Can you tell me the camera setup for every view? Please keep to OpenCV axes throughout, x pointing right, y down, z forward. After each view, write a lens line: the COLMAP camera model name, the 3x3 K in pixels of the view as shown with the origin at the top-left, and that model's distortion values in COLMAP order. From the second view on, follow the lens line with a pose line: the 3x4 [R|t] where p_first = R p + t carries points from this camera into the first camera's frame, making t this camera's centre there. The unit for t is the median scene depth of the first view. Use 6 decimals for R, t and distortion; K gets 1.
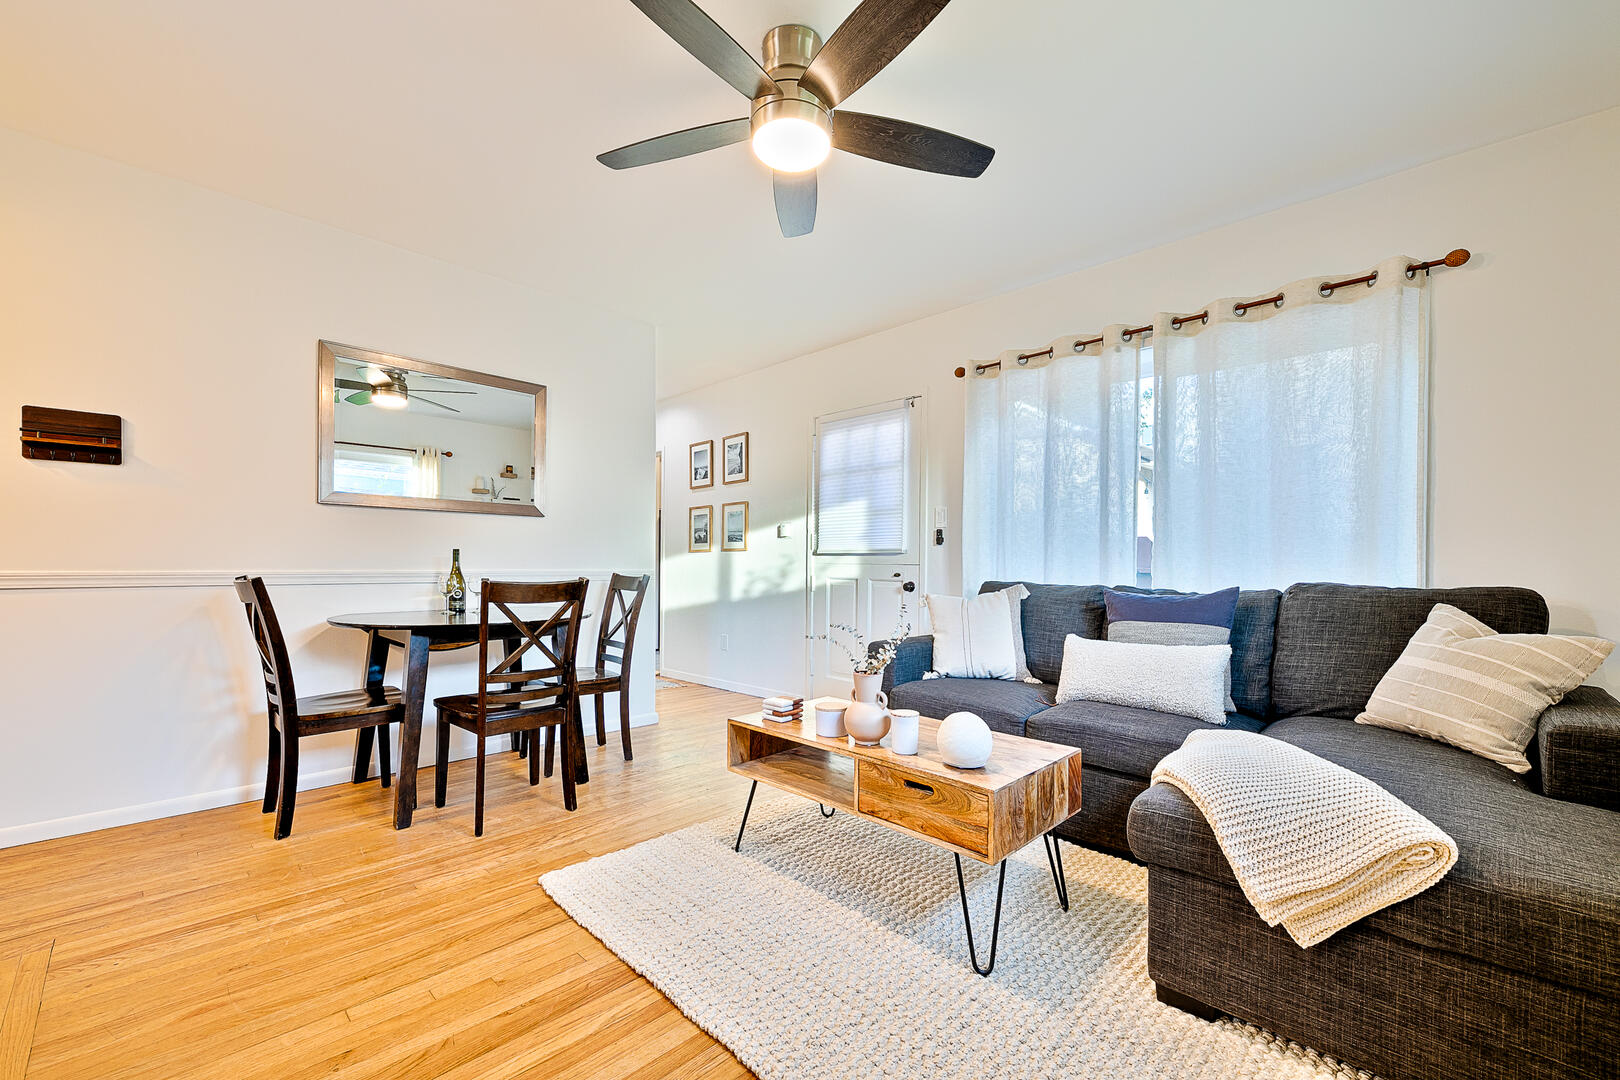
lens RADIAL K [[639.0, 0, 766.5], [0, 639.0, 561.5], [0, 0, 1]] dist [-0.001373, -0.000961]
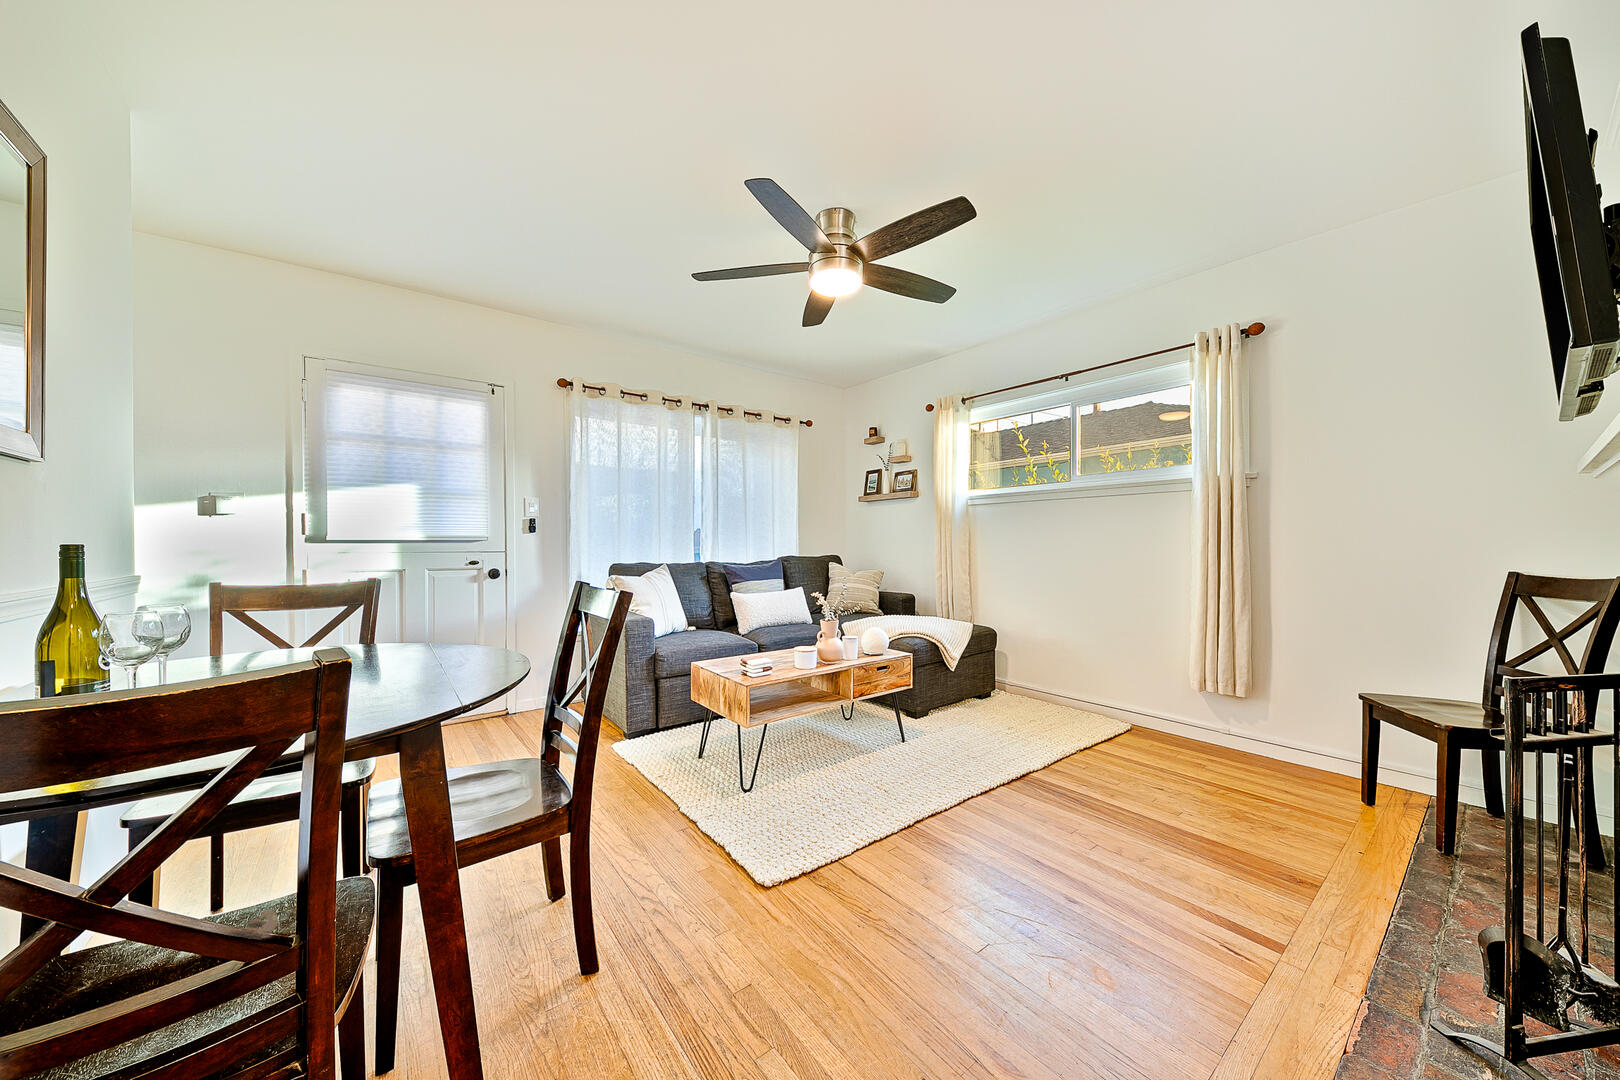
lens RADIAL K [[560.2, 0, 806.8], [0, 560.2, 537.4], [0, 0, 1]] dist [-0.000650, -0.001043]
pose [[0.115007, -0.002167, 0.993362, -0.610915], [-0.000515, 0.999997, 0.002242, -0.020589], [-0.993365, -0.000770, 0.115006, 0.425670]]
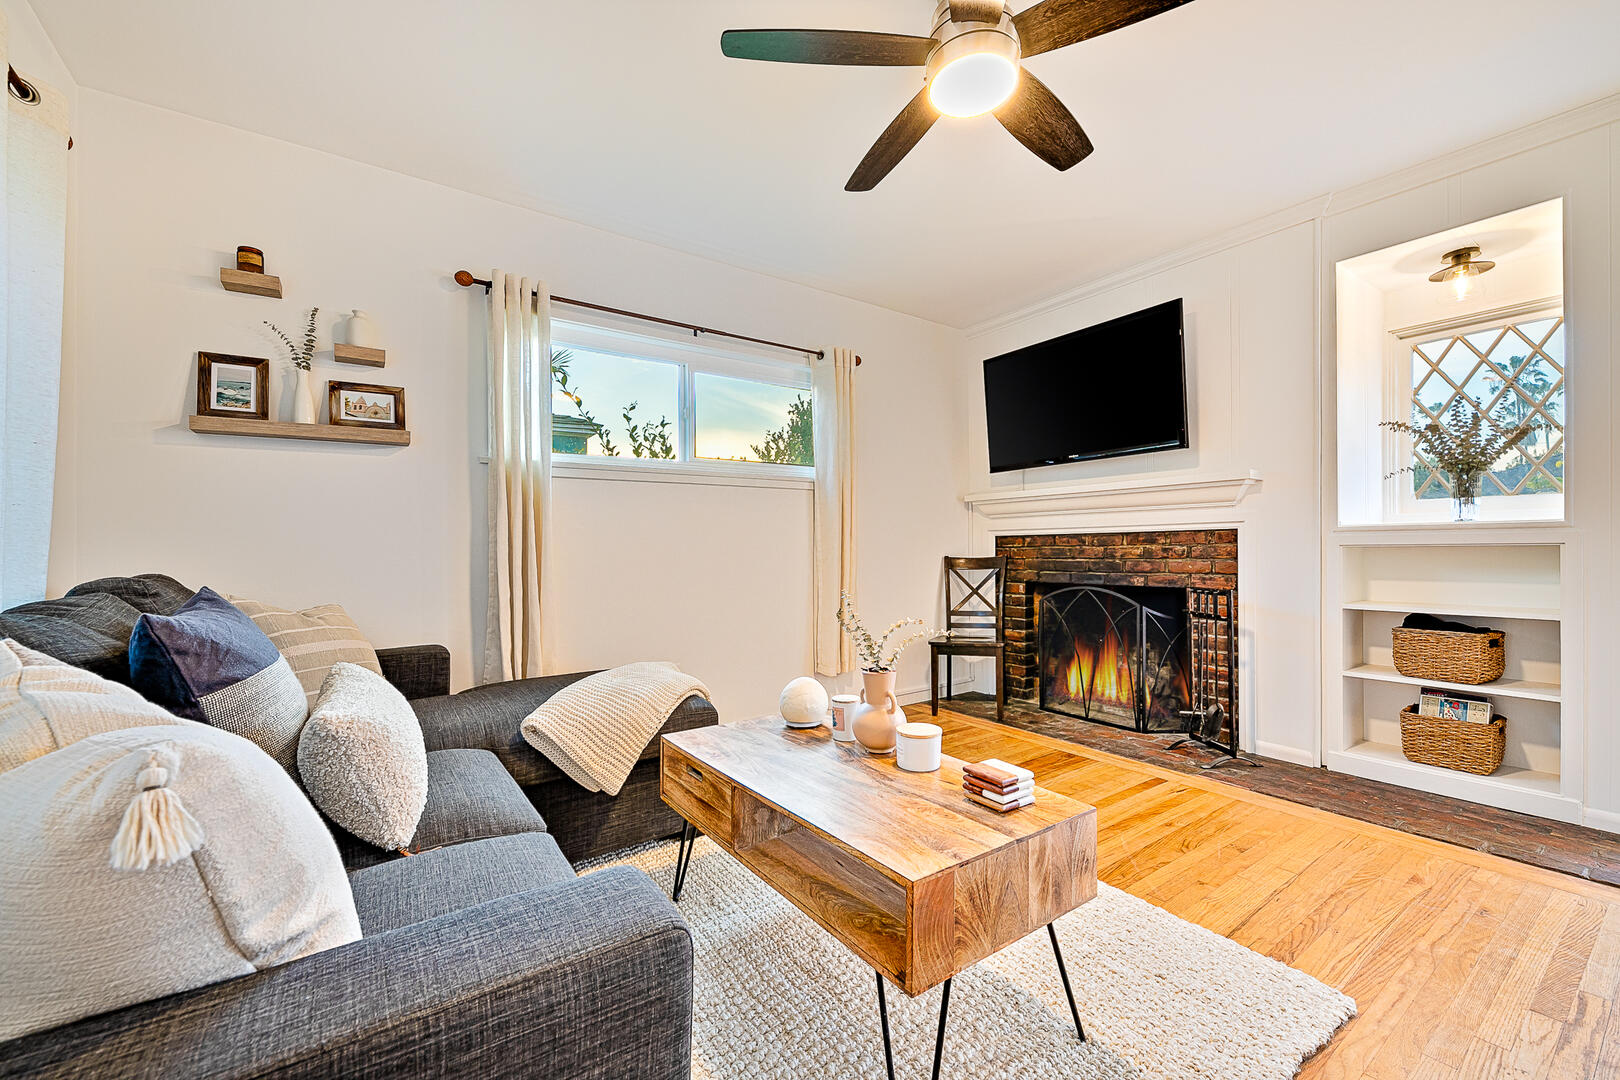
lens RADIAL K [[639.0, 0, 817.4], [0, 639.0, 550.2], [0, 0, 1]] dist [-0.001373, -0.000961]
pose [[-0.989099, -0.001032, 0.147249, 0.071453], [-0.000595, 0.999995, 0.003017, 0.000918], [-0.147252, 0.002897, -0.989095, 0.907268]]
